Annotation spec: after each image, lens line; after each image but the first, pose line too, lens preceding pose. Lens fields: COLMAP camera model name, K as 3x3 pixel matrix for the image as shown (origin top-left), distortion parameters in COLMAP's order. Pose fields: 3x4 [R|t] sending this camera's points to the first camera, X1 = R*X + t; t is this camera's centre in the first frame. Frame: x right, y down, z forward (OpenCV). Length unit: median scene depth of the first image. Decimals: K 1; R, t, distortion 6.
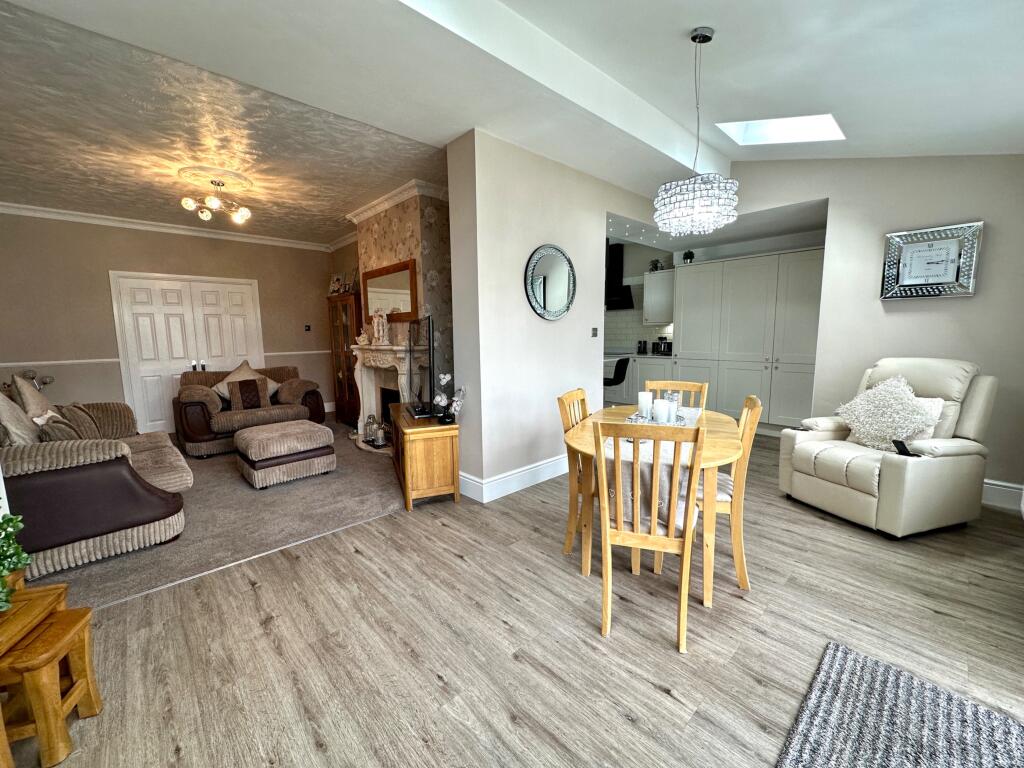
lens RADIAL K [[411.3, 0, 520.5], [0, 411.3, 389.6], [0, 0, 1]] dist [-0.001173, -0.000223]
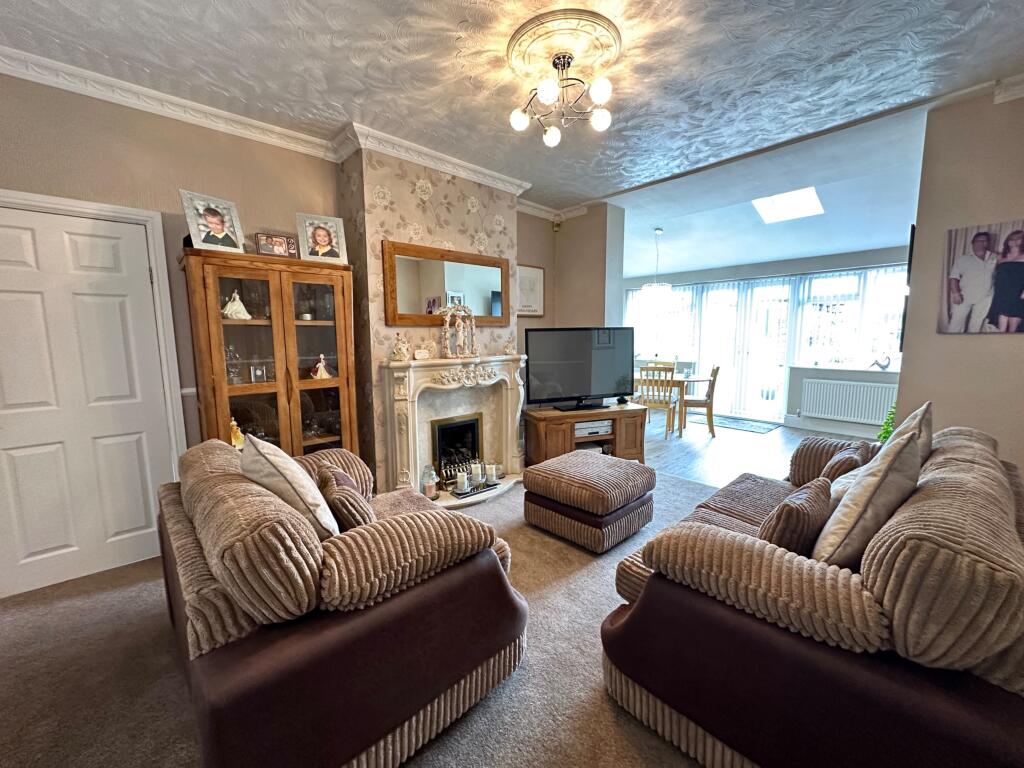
lens RADIAL K [[411.3, 0, 512.4], [0, 411.3, 381.4], [0, 0, 1]] dist [-0.001173, -0.000223]
pose [[0.007590, -0.107811, 0.994142, -1.636542], [0.145653, 0.983688, 0.105565, -0.203551], [-0.989307, 0.143999, 0.023169, 1.389443]]
